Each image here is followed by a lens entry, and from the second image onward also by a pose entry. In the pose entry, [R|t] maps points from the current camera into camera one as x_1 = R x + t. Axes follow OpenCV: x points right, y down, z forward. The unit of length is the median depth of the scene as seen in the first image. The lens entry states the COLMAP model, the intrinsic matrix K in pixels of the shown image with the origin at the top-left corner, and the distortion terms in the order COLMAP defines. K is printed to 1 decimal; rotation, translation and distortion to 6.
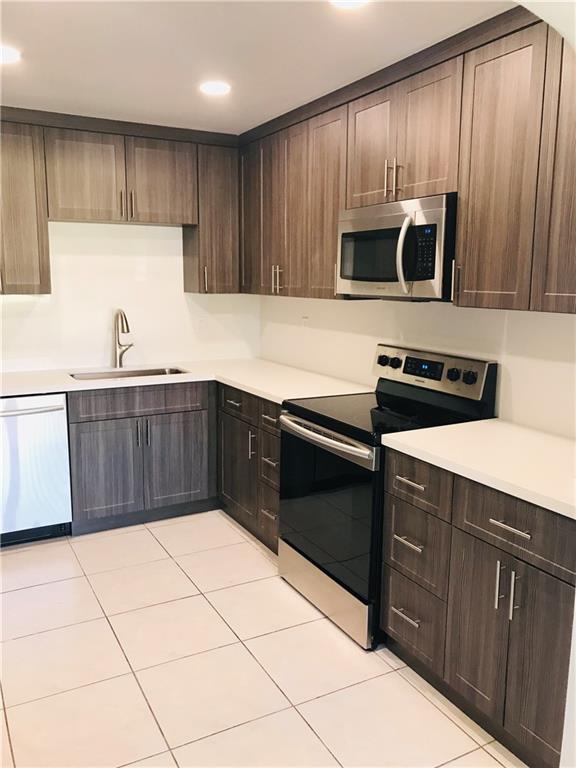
lens RADIAL K [[633.6, 0, 291.6], [0, 633.6, 382.1], [0, 0, 1]] dist [0.021970, -0.051160]
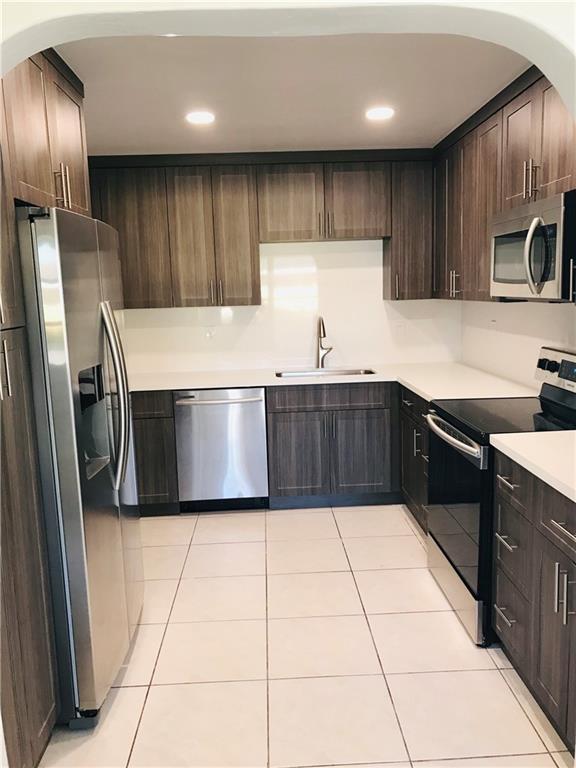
lens RADIAL K [[633.6, 0, 280.4], [0, 633.6, 386.1], [0, 0, 1]] dist [0.021970, -0.051160]
pose [[0.890006, 0.033545, -0.454714, 0.204984], [-0.035822, 0.999352, 0.003610, 0.009197], [0.454540, 0.013076, 0.890630, -0.042696]]
